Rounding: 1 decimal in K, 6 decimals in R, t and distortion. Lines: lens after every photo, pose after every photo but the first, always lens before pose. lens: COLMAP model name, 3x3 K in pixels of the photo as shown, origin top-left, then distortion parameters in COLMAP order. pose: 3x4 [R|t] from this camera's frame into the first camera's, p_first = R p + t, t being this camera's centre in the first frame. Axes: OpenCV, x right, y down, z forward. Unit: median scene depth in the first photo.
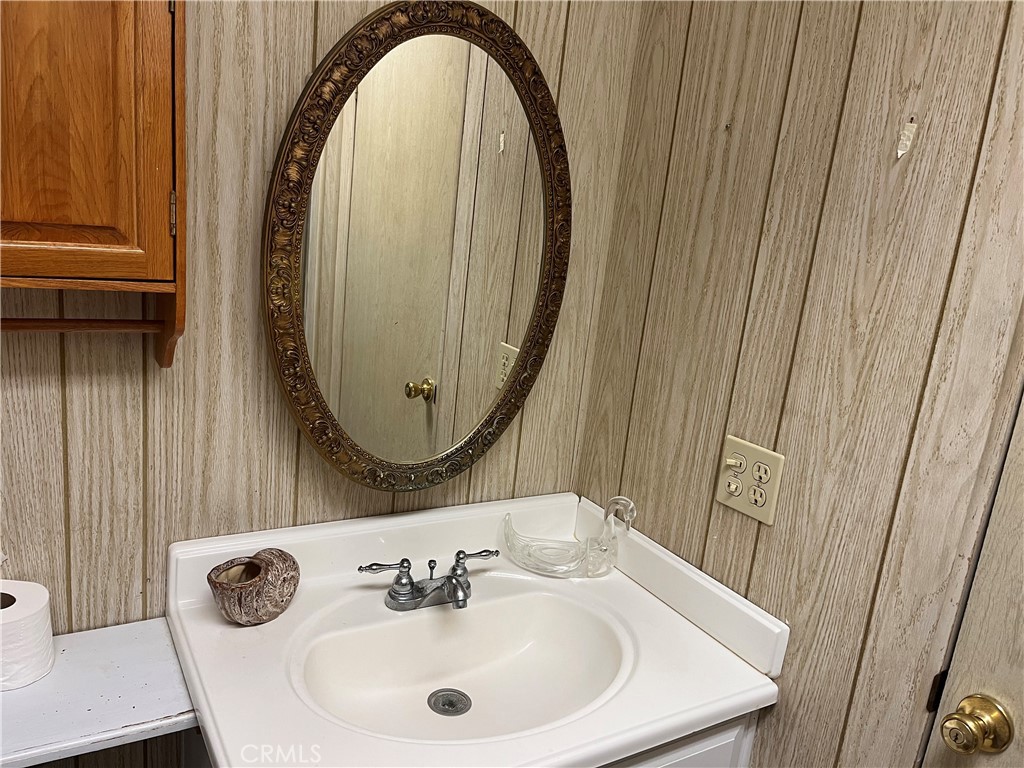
lens RADIAL K [[786.0, 0, 519.3], [0, 786.0, 386.3], [0, 0, 1]] dist [0.081775, -0.109015]
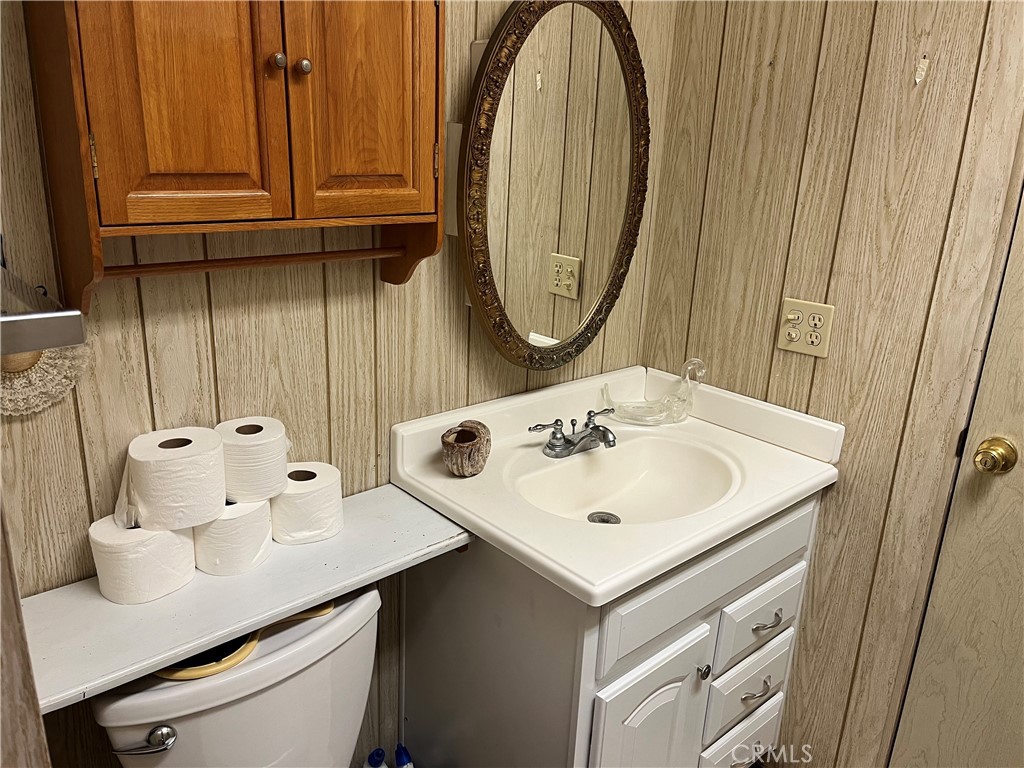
lens RADIAL K [[786.0, 0, 519.3], [0, 786.0, 386.3], [0, 0, 1]] dist [0.081775, -0.109015]
pose [[0.979422, -0.119589, 0.162574, -0.449352], [0.104445, 0.989618, 0.098730, 0.031795], [-0.172693, -0.079718, 0.981744, -0.284745]]
